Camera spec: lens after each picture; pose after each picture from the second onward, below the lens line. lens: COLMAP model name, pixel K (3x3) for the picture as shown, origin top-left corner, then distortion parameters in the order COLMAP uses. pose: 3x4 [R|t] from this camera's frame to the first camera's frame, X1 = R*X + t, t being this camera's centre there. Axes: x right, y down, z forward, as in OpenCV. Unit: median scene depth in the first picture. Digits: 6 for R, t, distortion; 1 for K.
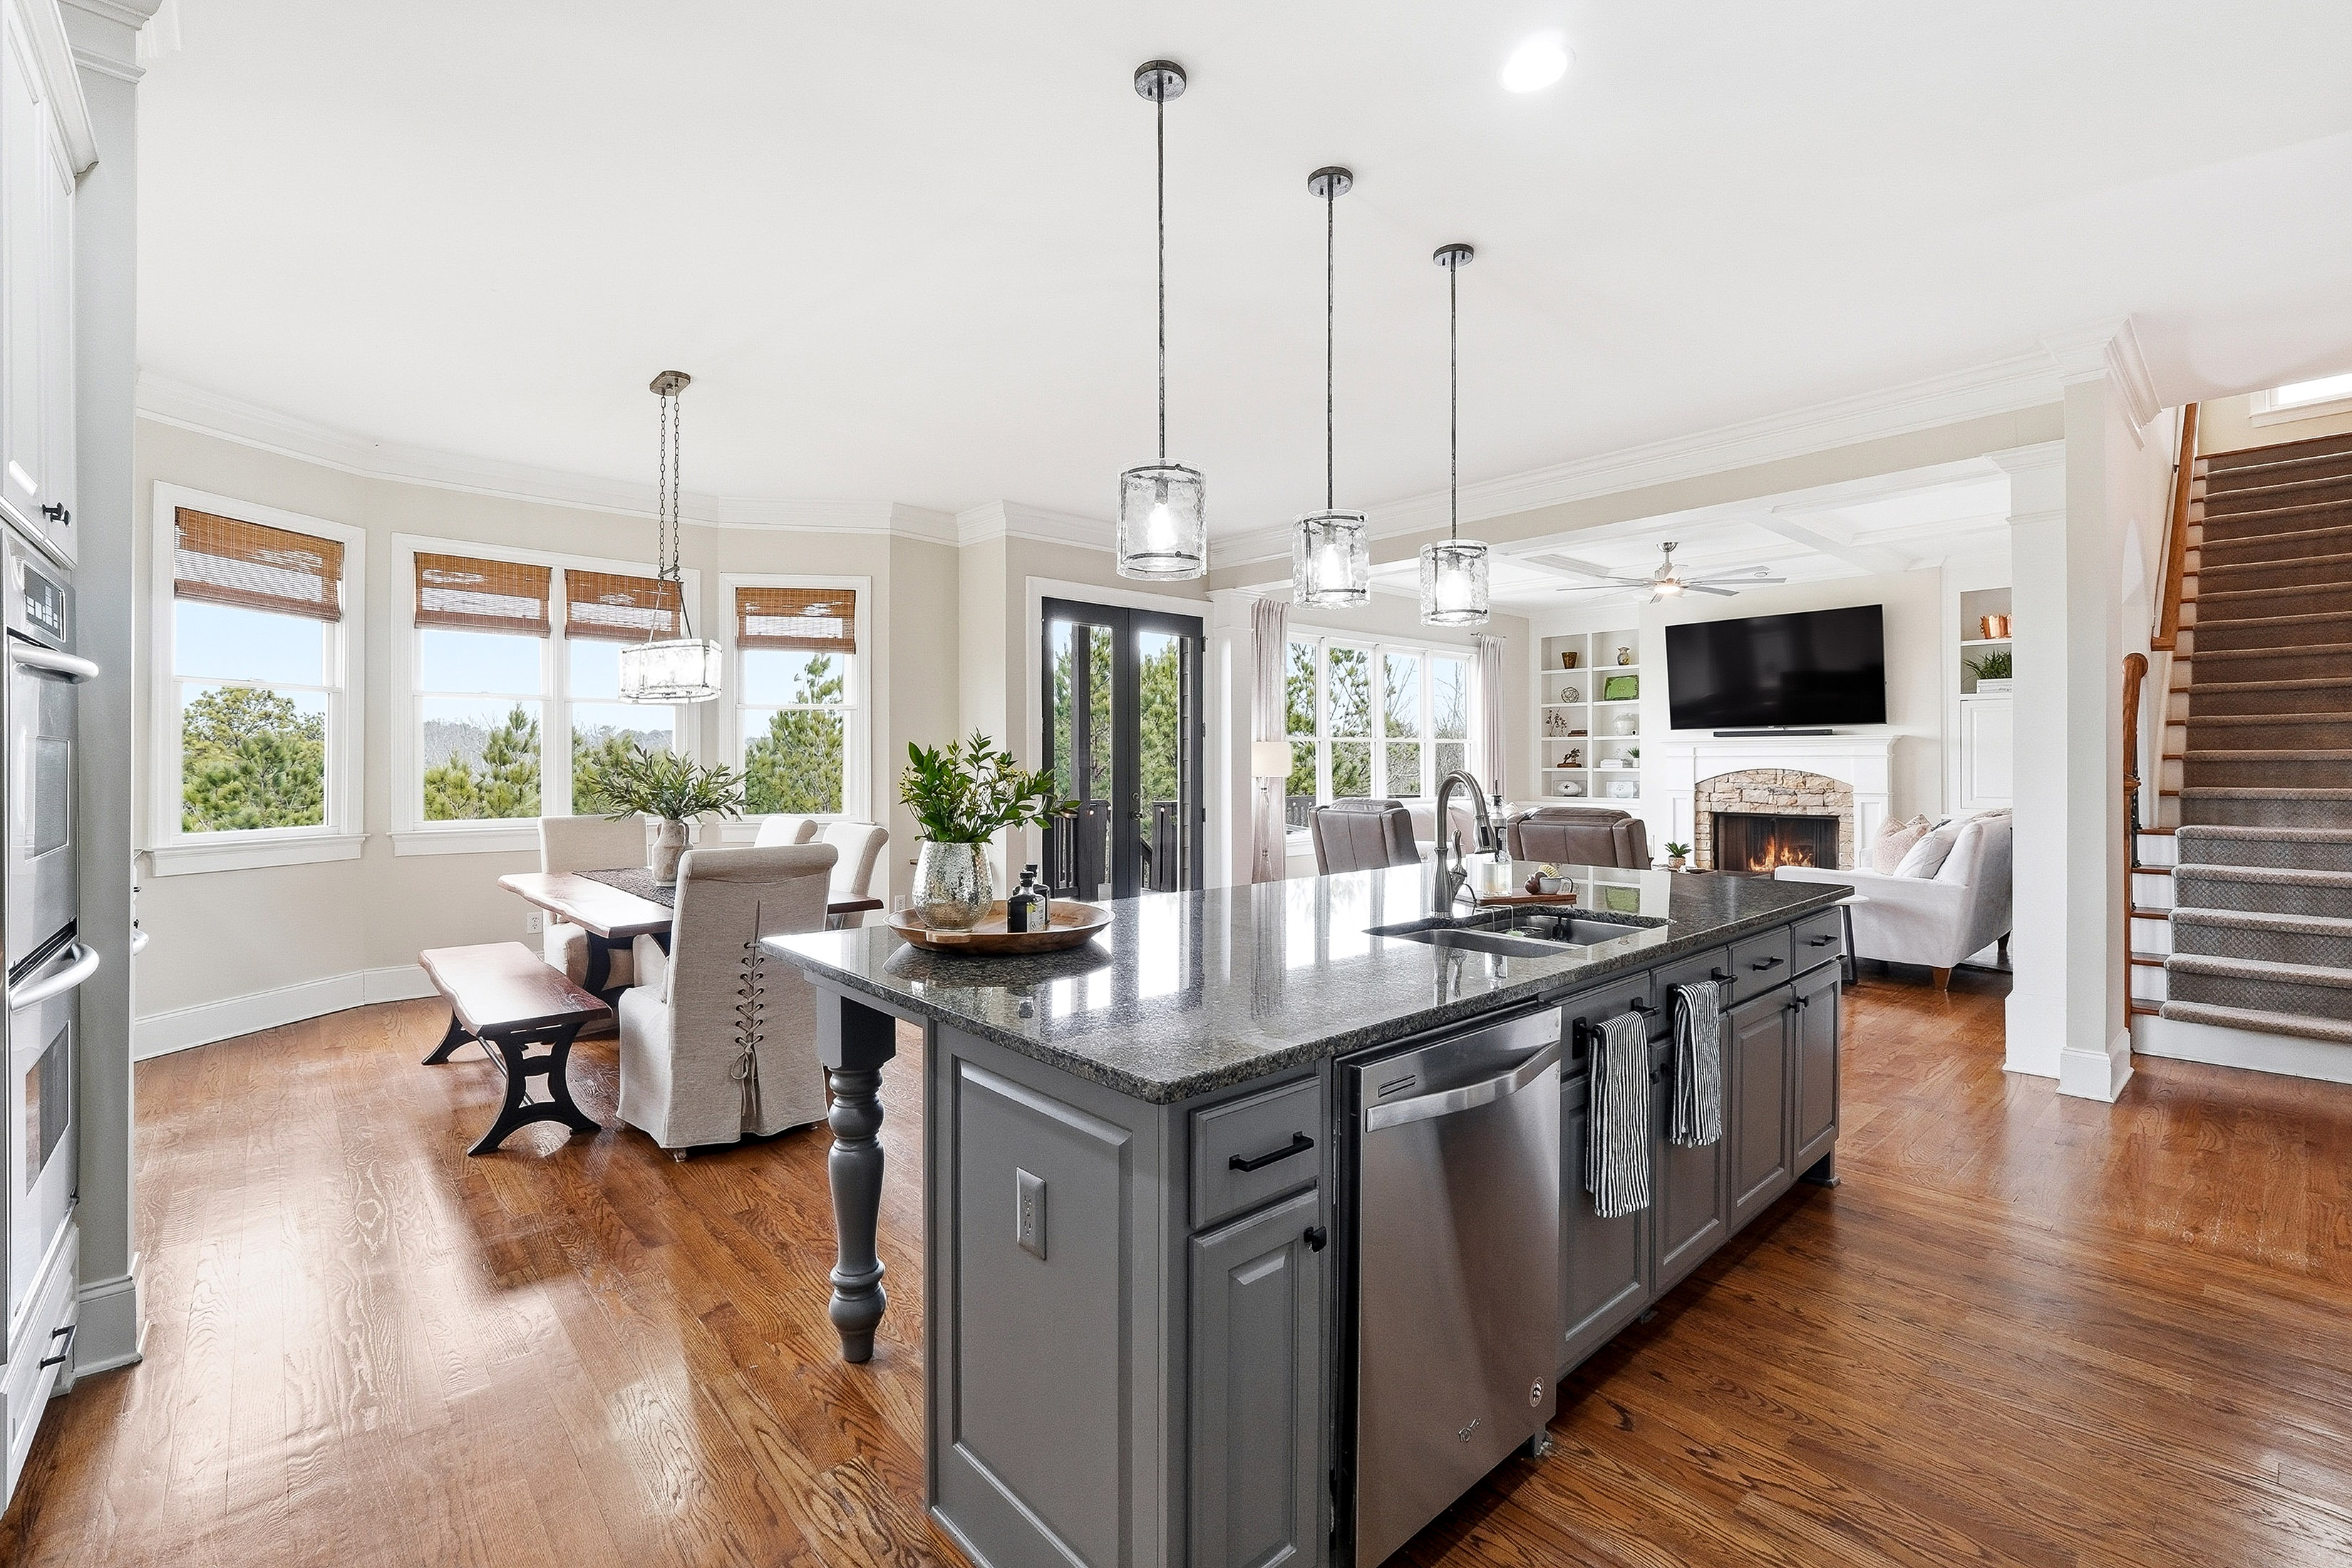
lens RADIAL K [[1006.4, 0, 1154.6], [0, 1006.4, 760.8], [0, 0, 1]] dist [-0.006074, 0.000248]
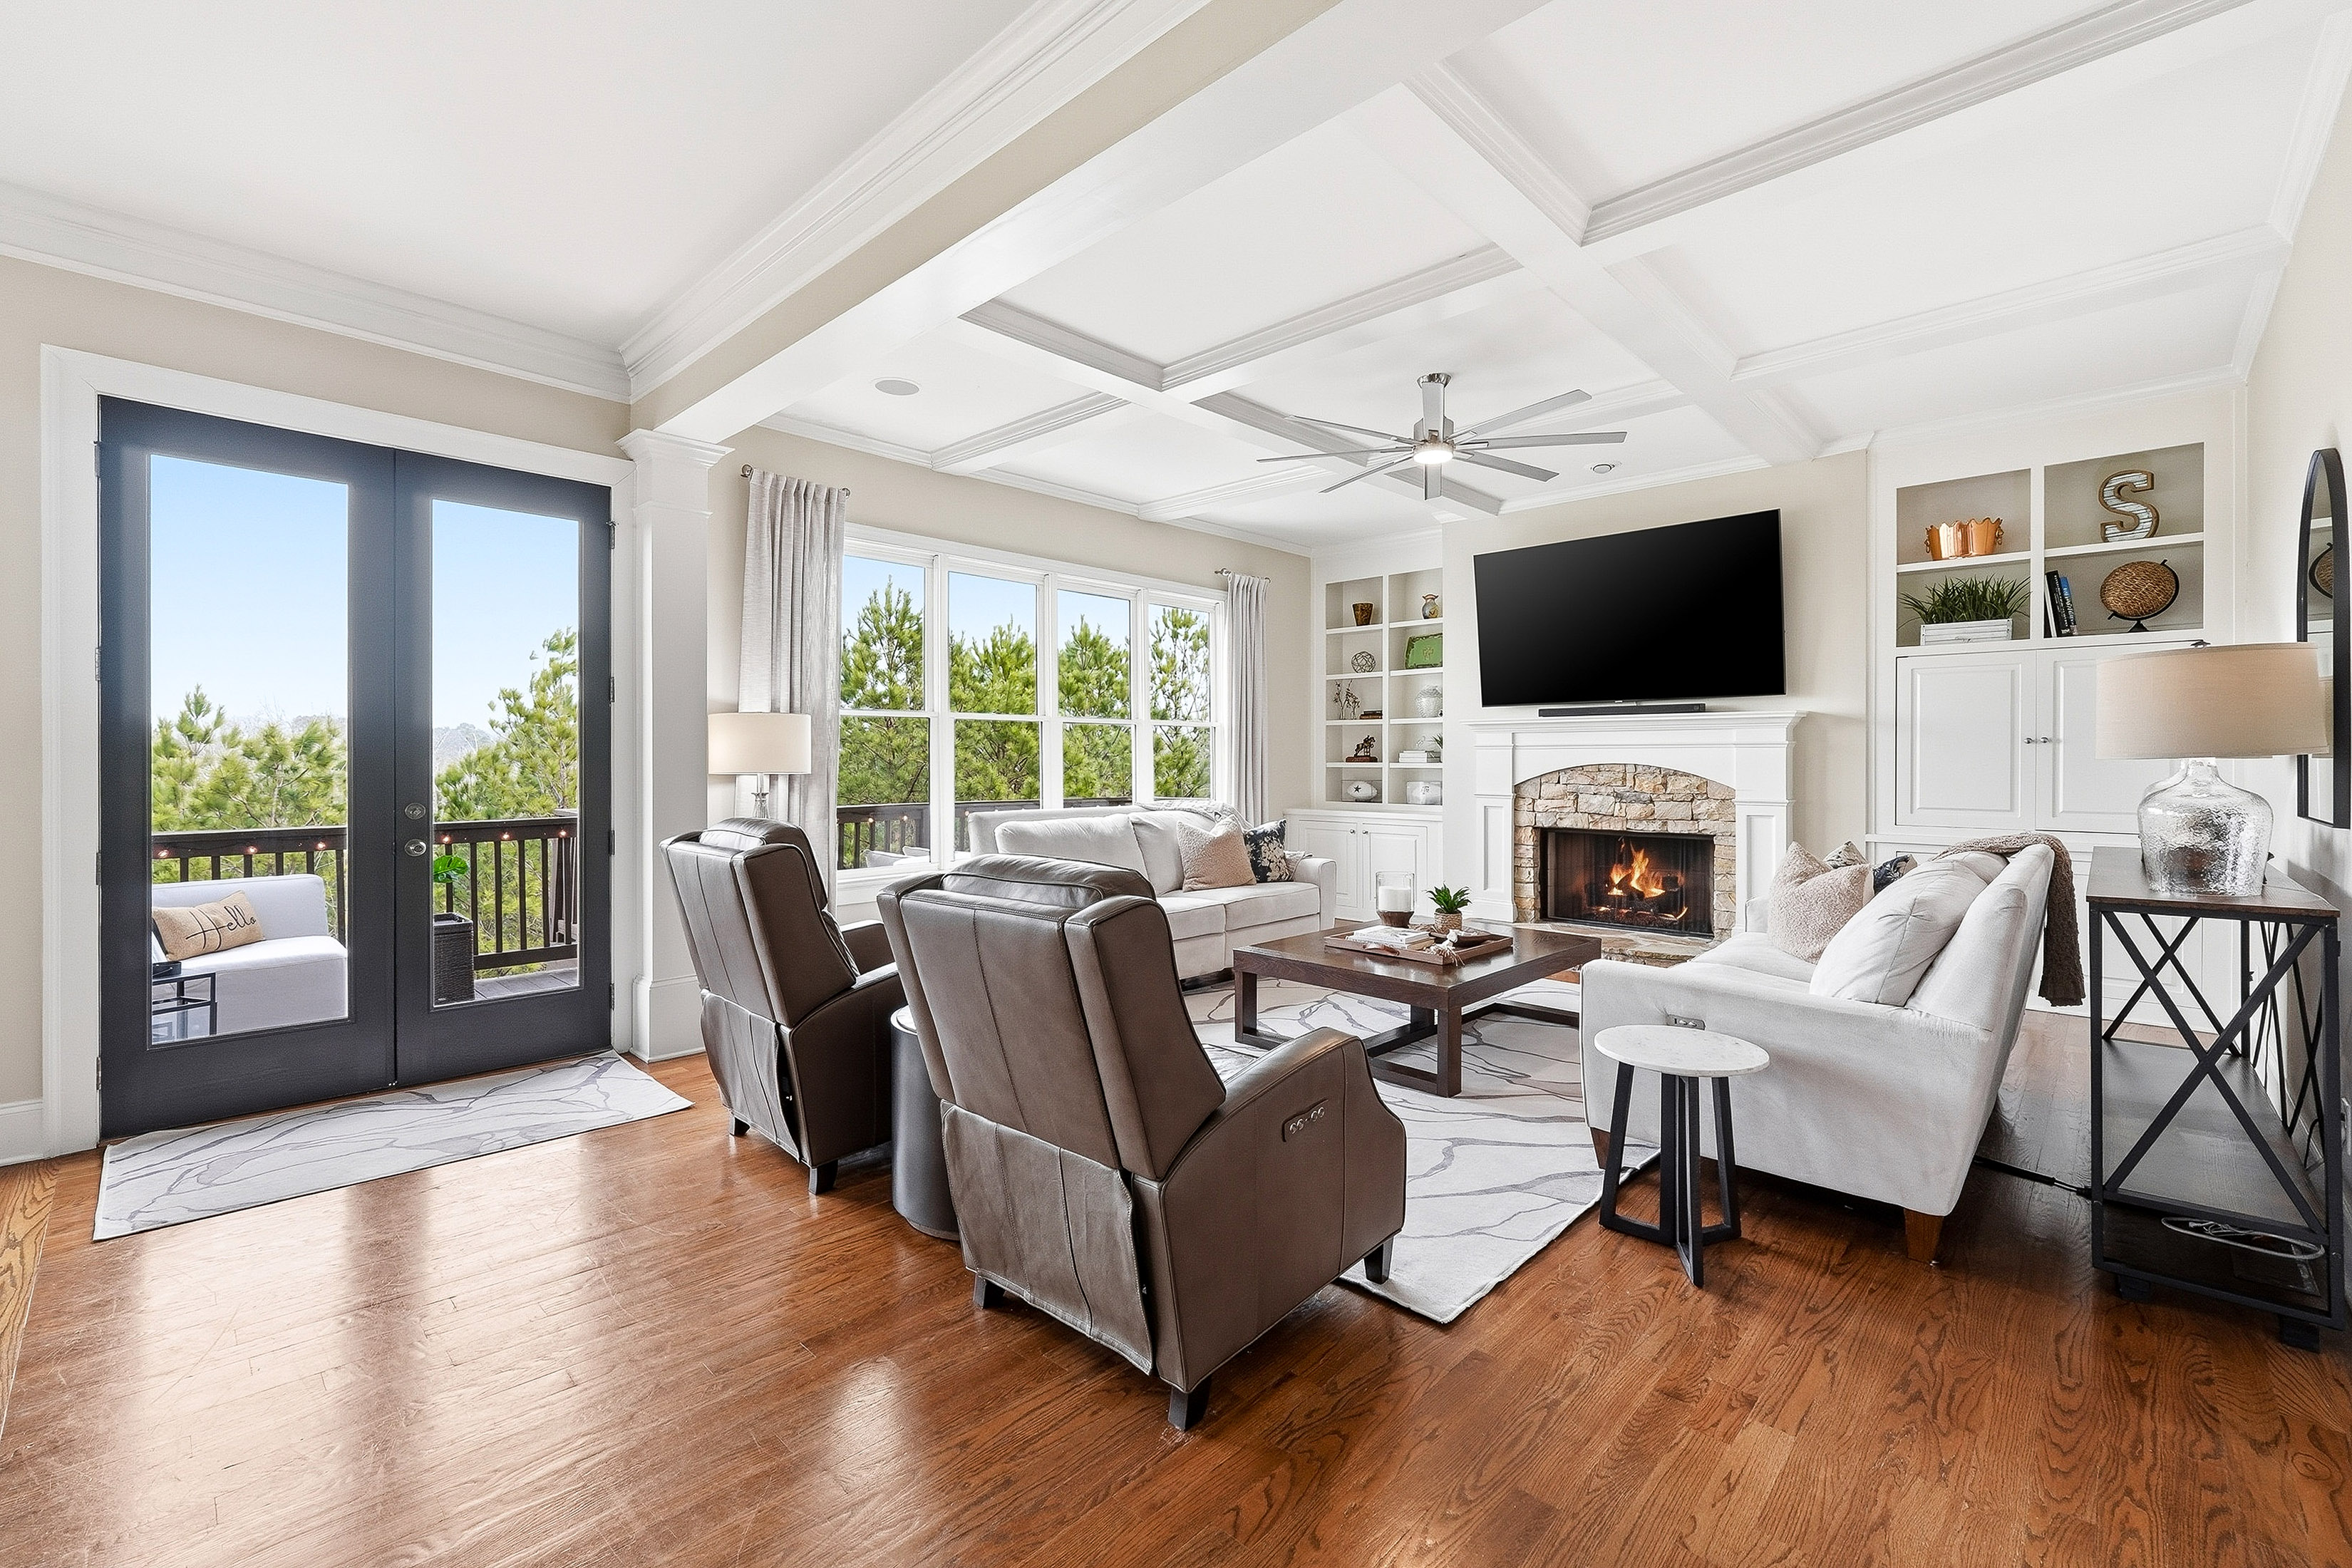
lens RADIAL K [[978.3, 0, 1160.4], [0, 978.3, 763.2], [0, 0, 1]] dist [0.000664, 0.000195]
pose [[0.997040, 0.001198, 0.076880, 0.249543], [-0.001610, 0.999985, 0.005301, 0.004535], [-0.076872, -0.005410, 0.997026, 0.358536]]
